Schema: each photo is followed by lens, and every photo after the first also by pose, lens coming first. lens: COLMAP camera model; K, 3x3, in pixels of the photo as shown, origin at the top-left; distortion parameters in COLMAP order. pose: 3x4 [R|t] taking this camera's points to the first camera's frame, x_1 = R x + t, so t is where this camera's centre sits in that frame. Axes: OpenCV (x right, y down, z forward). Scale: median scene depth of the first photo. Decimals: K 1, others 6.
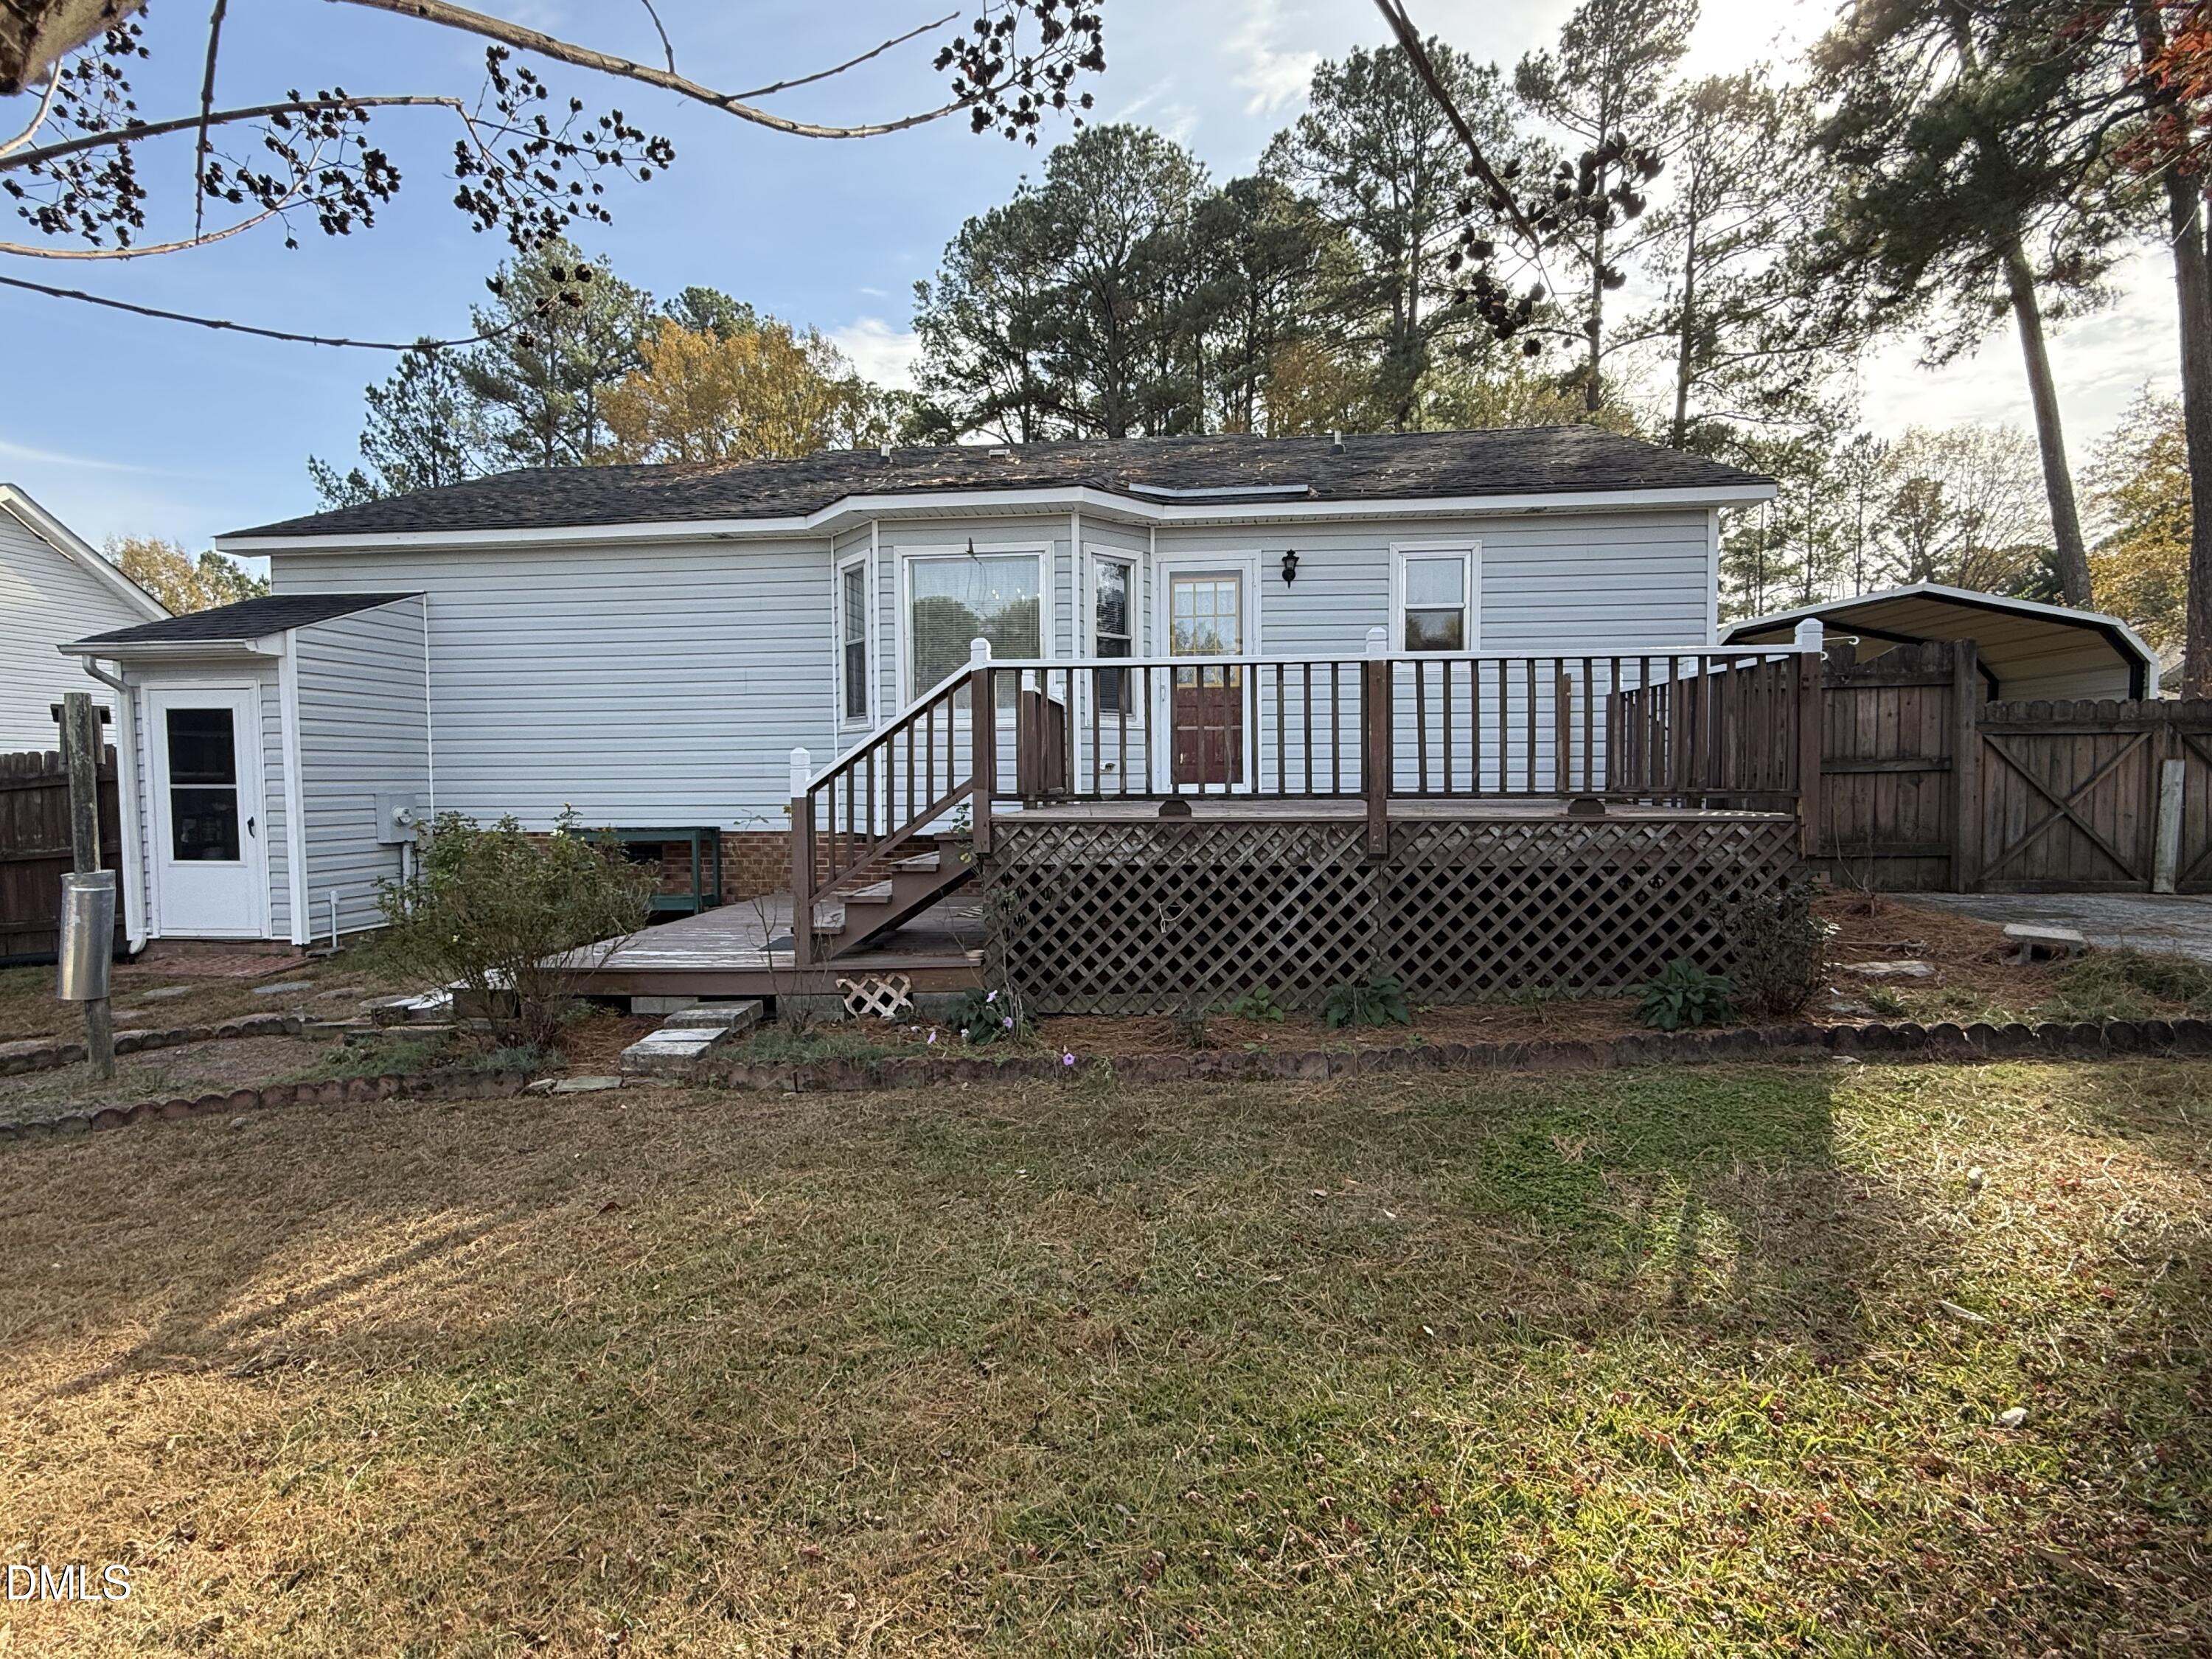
lens RADIAL K [[1089.8, 0, 1106.0], [0, 1089.8, 829.5], [0, 0, 1]] dist [0.002507, 0.000310]
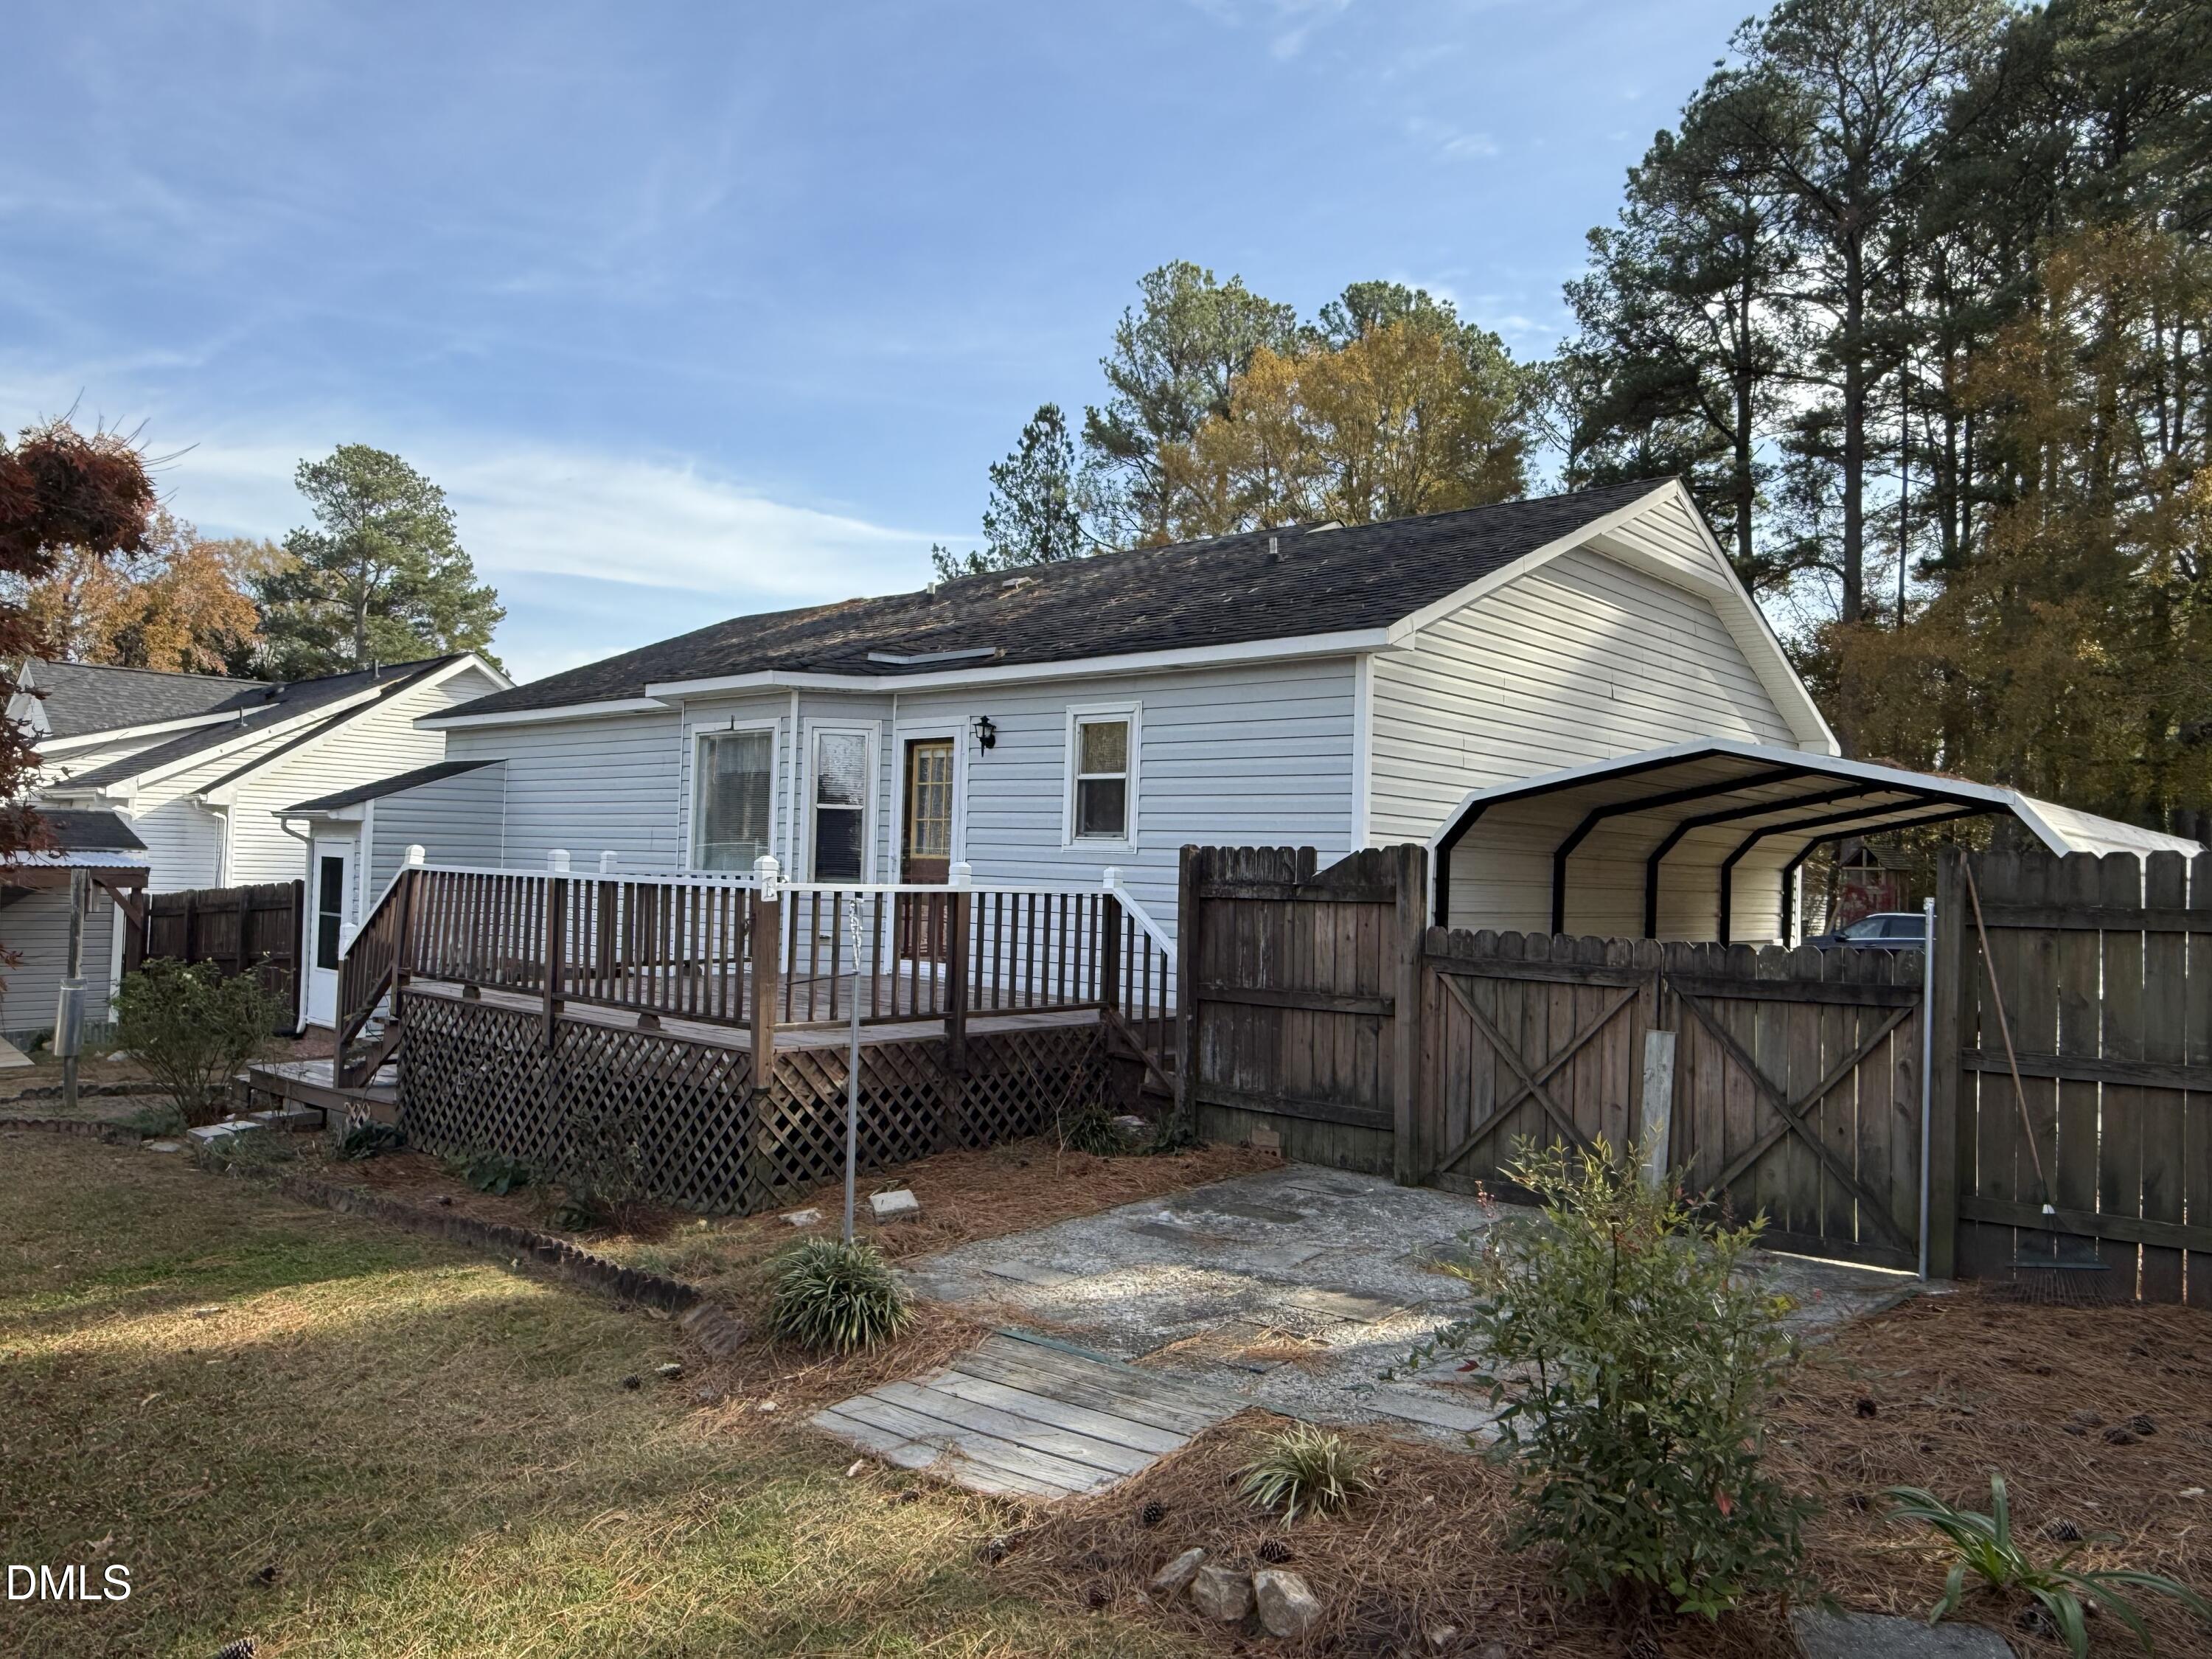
lens RADIAL K [[1538.3, 0, 1106.0], [0, 1538.3, 829.5], [0, 0, 1]] dist [-0.001669, 0.005685]
pose [[0.809403, 0.017929, -0.586980, 0.210206], [-0.064490, 0.996202, -0.058498, -0.018542], [0.583702, 0.085203, 0.807485, 0.002173]]
